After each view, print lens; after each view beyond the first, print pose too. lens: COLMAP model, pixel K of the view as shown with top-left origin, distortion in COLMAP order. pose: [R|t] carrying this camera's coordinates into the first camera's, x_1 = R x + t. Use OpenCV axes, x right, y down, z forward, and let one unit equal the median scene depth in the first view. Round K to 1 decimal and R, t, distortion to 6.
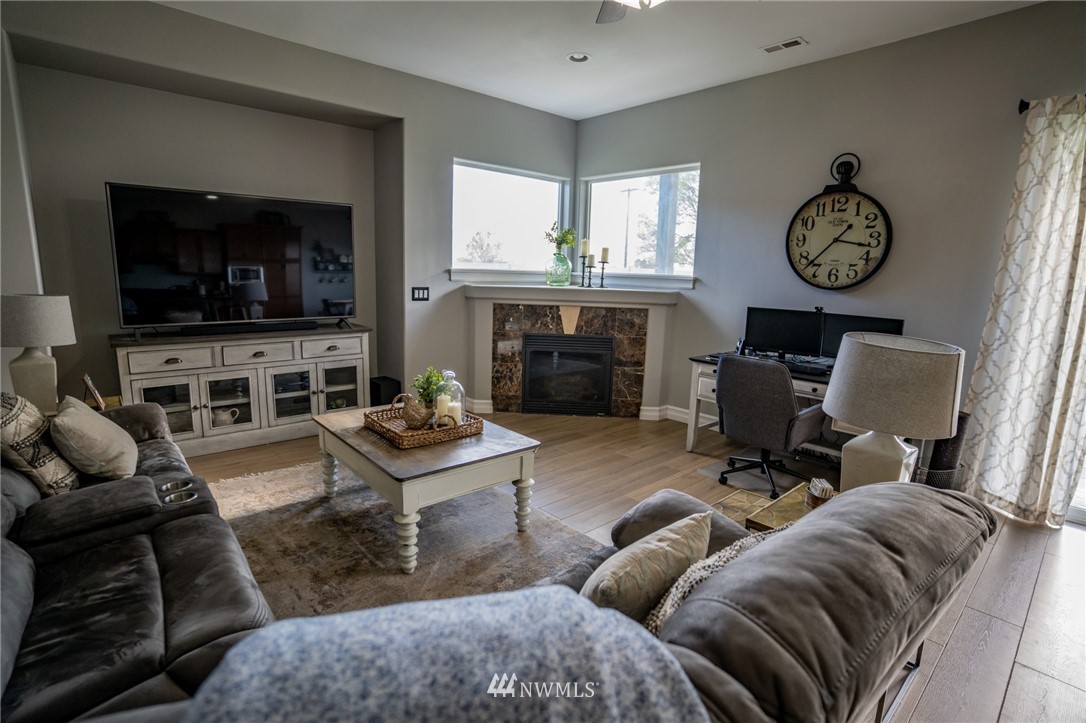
lens RADIAL K [[533.9, 0, 542.6], [0, 533.9, 363.3], [0, 0, 1]] dist [-0.082196, 0.037552]
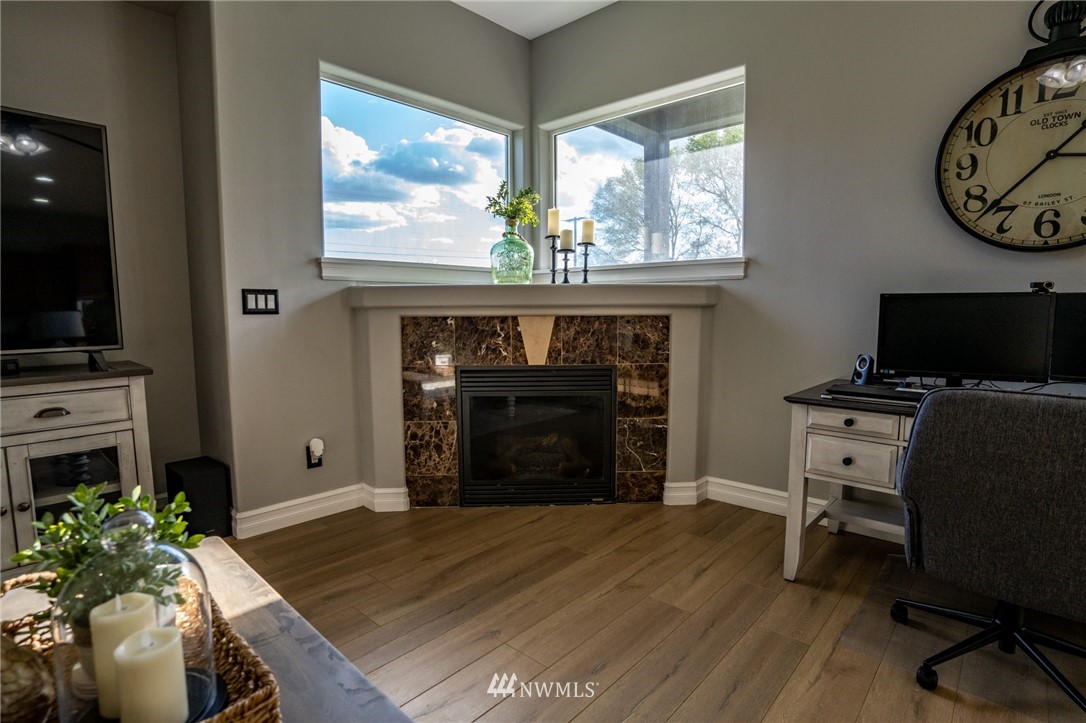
lens RADIAL K [[540.2, 0, 543.0], [0, 540.2, 361.5], [0, 0, 1]] dist [-0.085340, 0.035344]
pose [[0.994330, -0.044714, 0.096482, 0.000437], [0.051878, 0.995977, -0.073063, -0.016123], [-0.092827, 0.077654, 0.992649, 0.437398]]
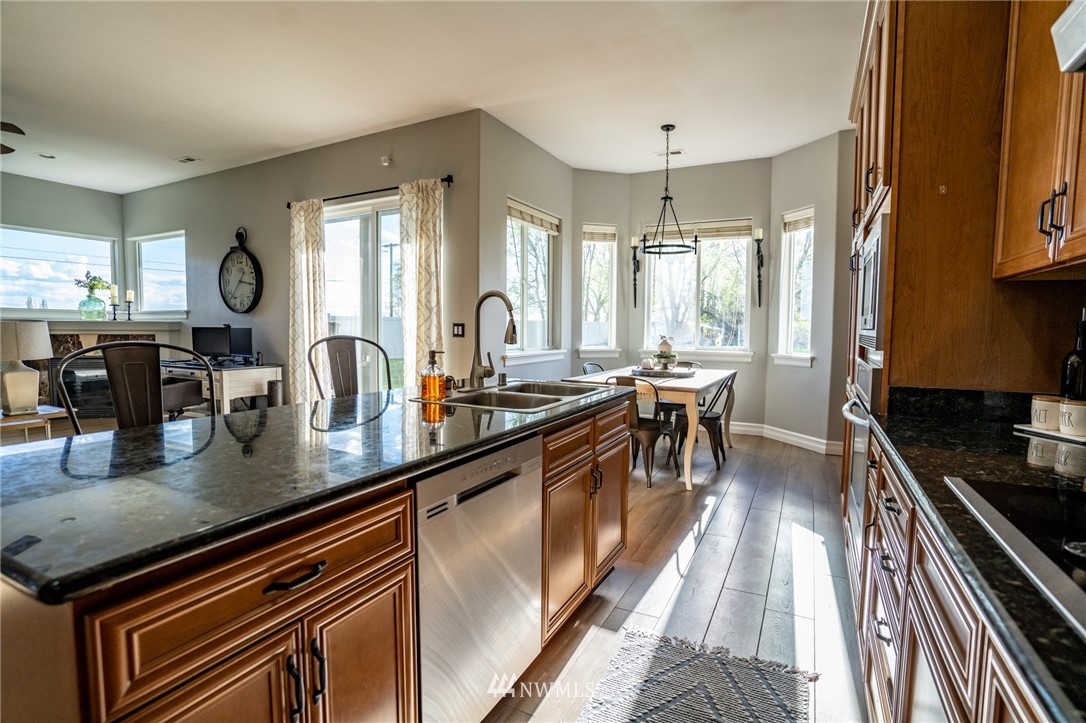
lens RADIAL K [[533.9, 0, 542.6], [0, 533.9, 363.3], [0, 0, 1]] dist [-0.082196, 0.037552]
pose [[0.932424, -0.046993, 0.358296, 0.658448], [0.081636, 0.993269, -0.082175, 0.163720], [-0.352023, 0.105872, 0.929984, -0.581706]]
